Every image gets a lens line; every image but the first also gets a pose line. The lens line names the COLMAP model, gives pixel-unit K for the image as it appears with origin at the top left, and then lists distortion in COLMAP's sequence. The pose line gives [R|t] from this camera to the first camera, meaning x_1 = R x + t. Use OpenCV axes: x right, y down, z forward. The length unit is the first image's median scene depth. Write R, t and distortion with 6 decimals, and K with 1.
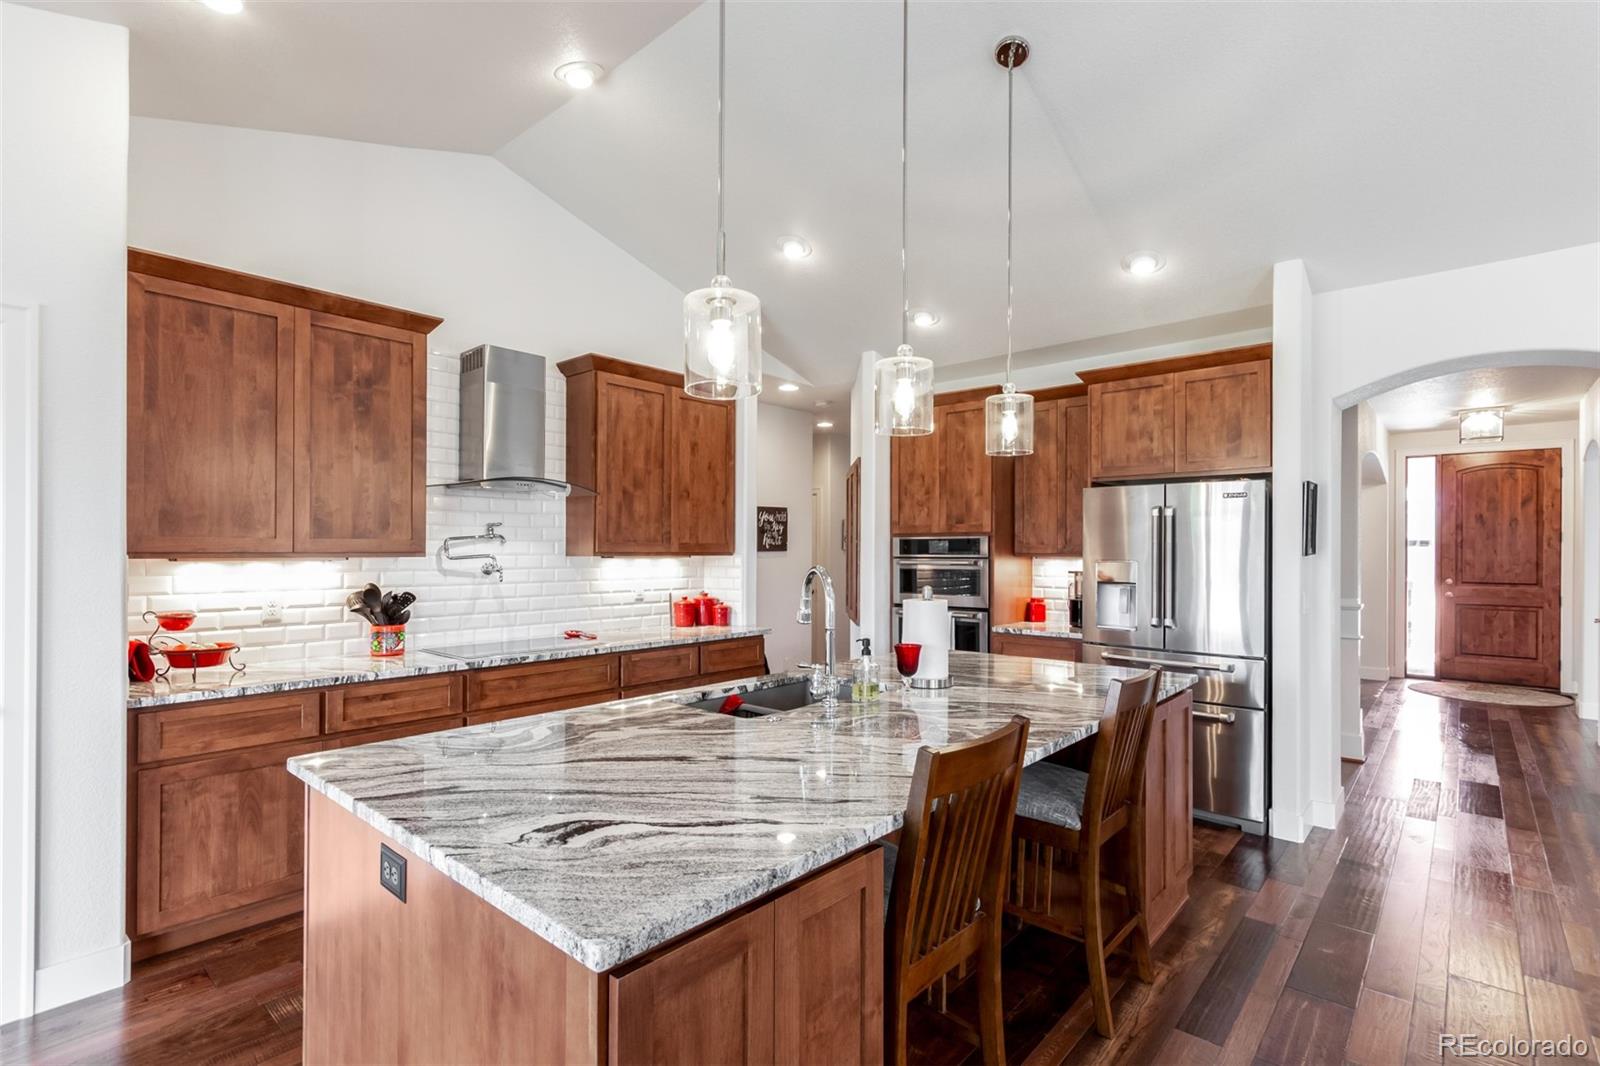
lens RADIAL K [[743.0, 0, 810.3], [0, 743.0, 543.7], [0, 0, 1]] dist [0.004595, 0.000203]
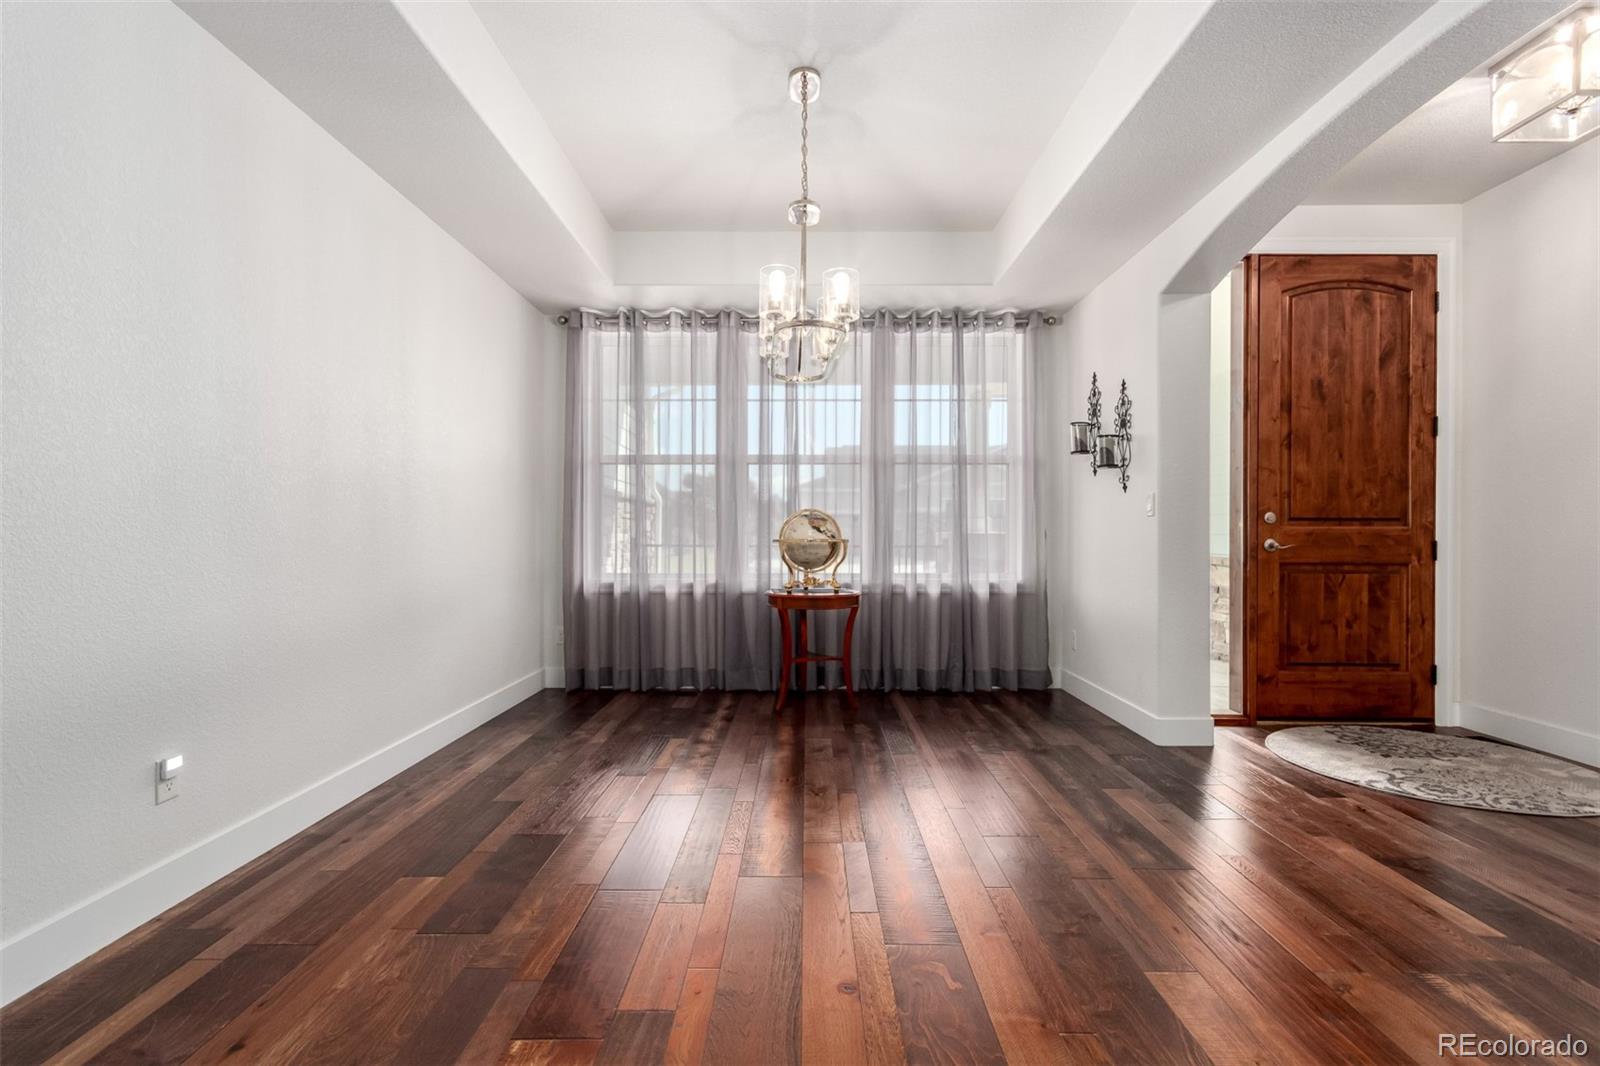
lens RADIAL K [[743.0, 0, 799.1], [0, 743.0, 532.5], [0, 0, 1]] dist [0.004595, 0.000203]
pose [[0.751294, -0.002647, 0.659962, 0.322345], [-0.002610, 0.999972, 0.006982, 0.060449], [-0.659962, -0.006968, 0.751266, 0.879789]]
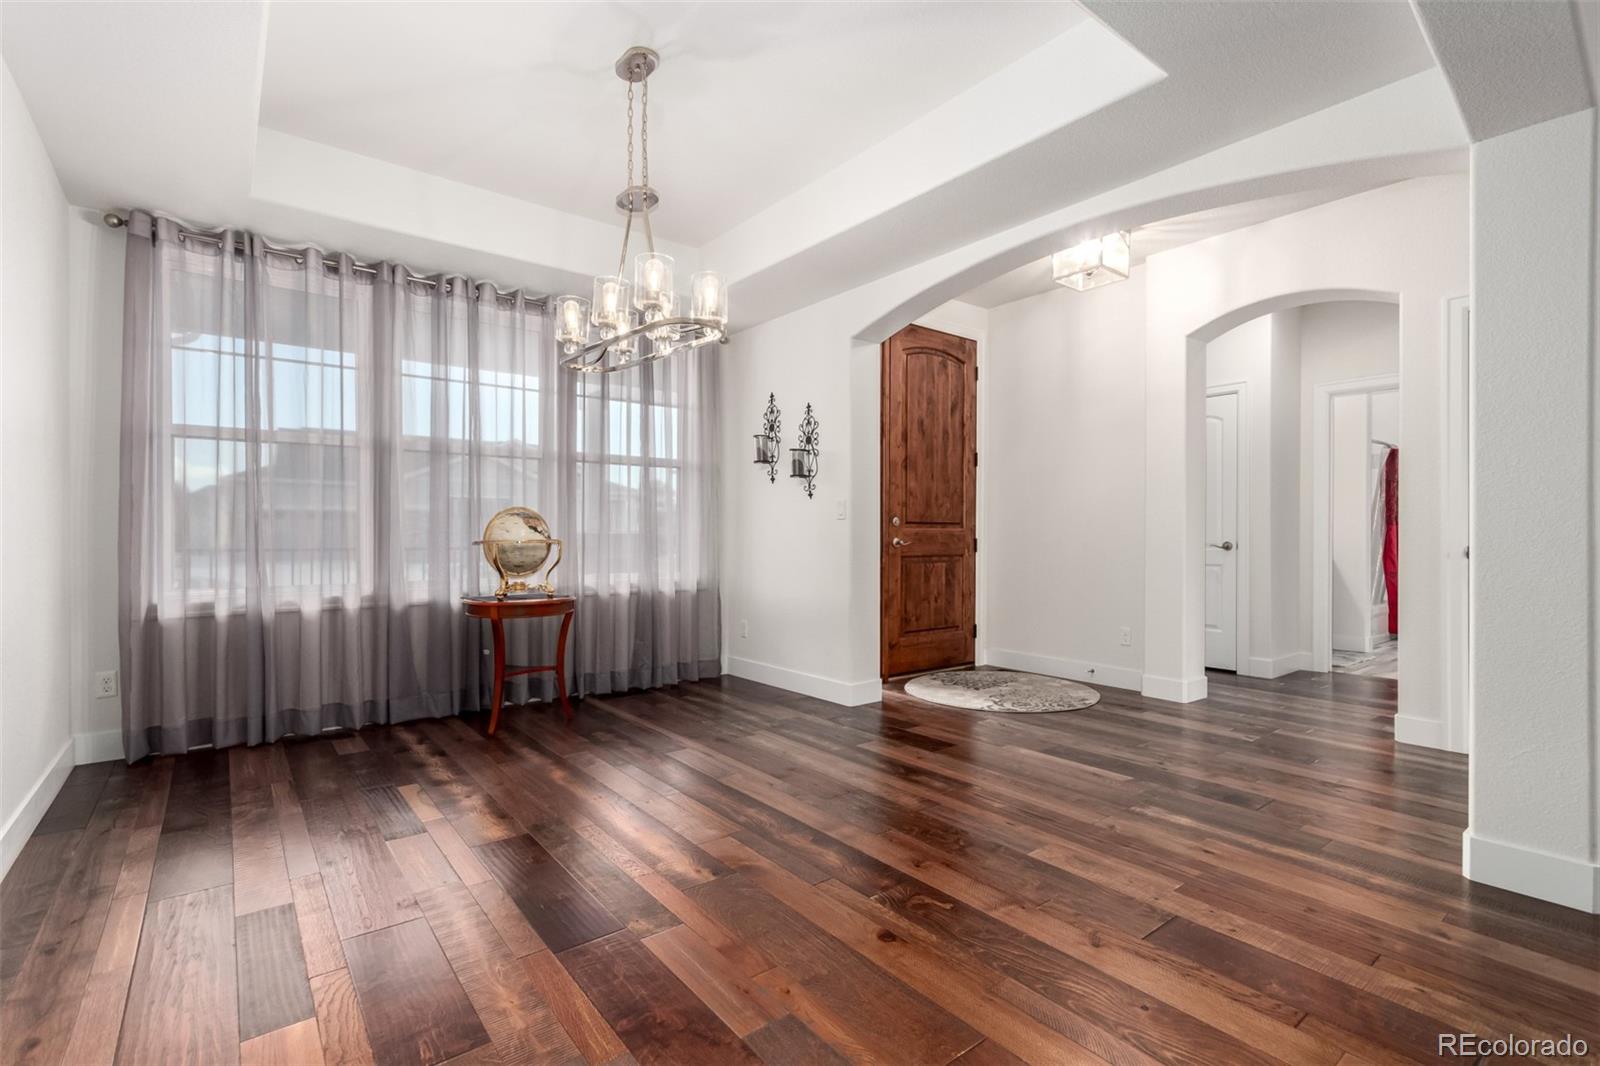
lens RADIAL K [[743.0, 0, 800.5], [0, 743.0, 538.8], [0, 0, 1]] dist [0.004595, 0.000203]
pose [[0.172955, -0.011563, 0.984862, 0.231621], [-0.006847, 0.999893, 0.012942, 0.060457], [-0.984906, -0.008982, 0.172857, 1.018295]]
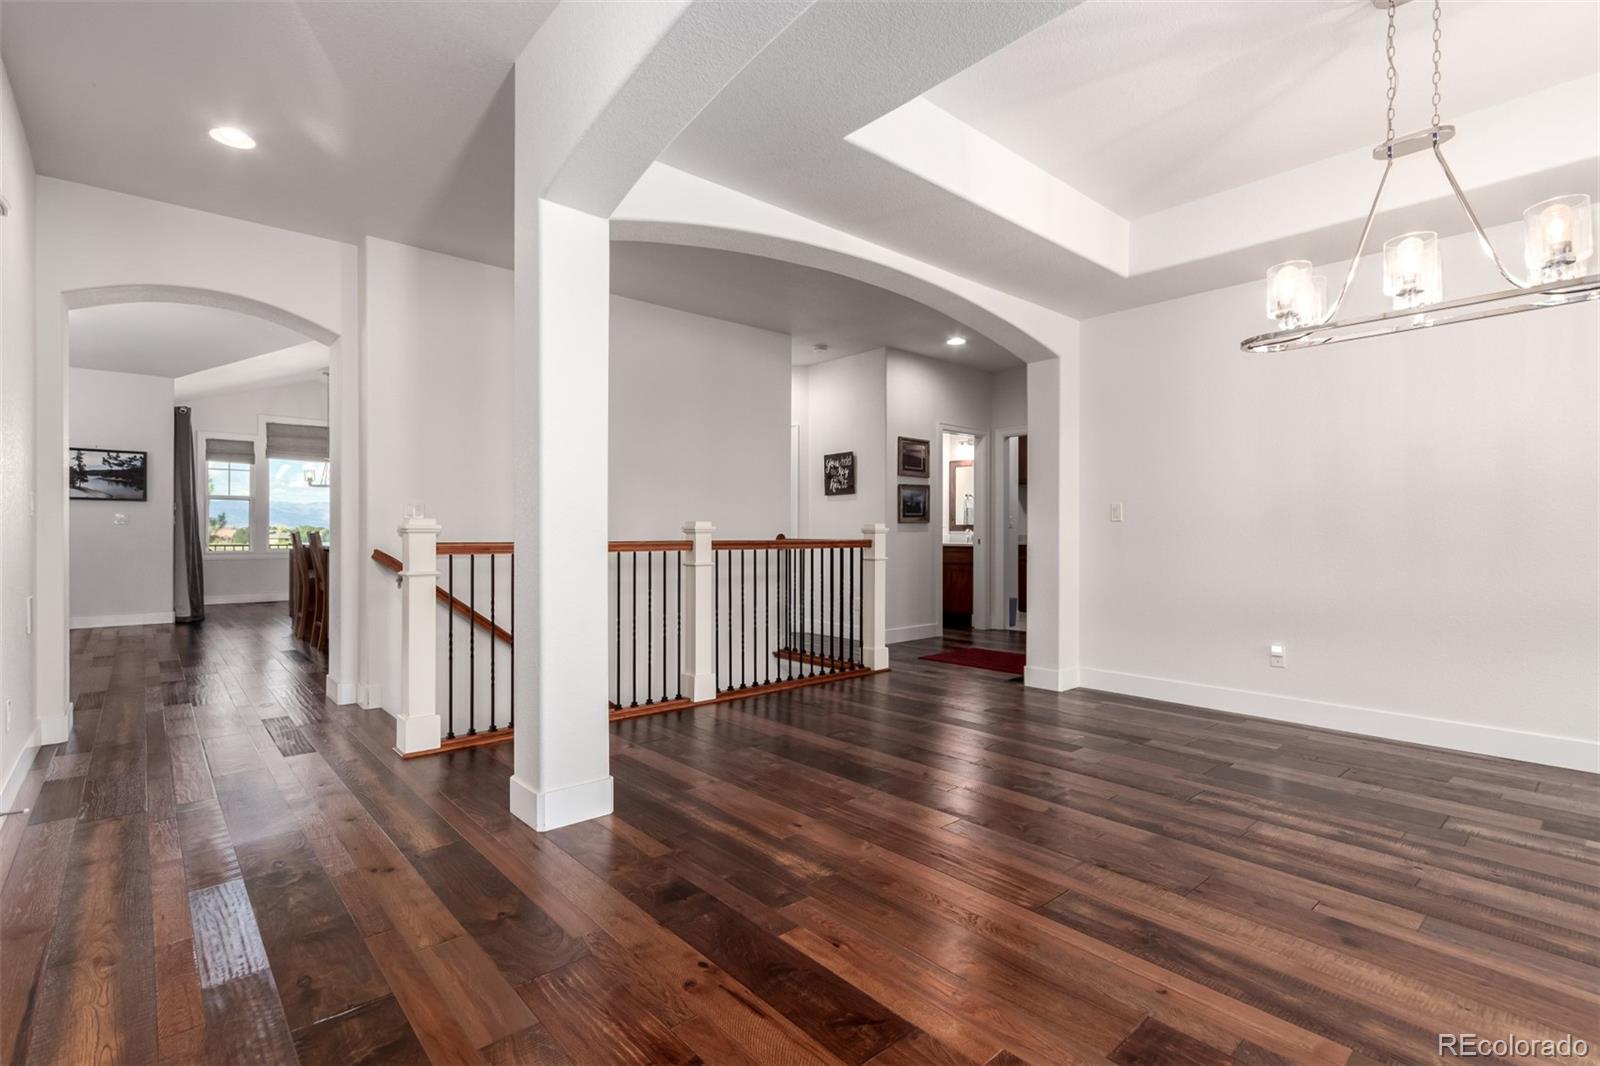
lens RADIAL K [[743.0, 0, 802.1], [0, 743.0, 535.1], [0, 0, 1]] dist [0.004595, 0.000203]
pose [[-0.120935, -0.008828, -0.992621, 0.898530], [0.002589, 0.999954, -0.009209, 0.064603], [0.992657, -0.003684, -0.120906, 0.947357]]
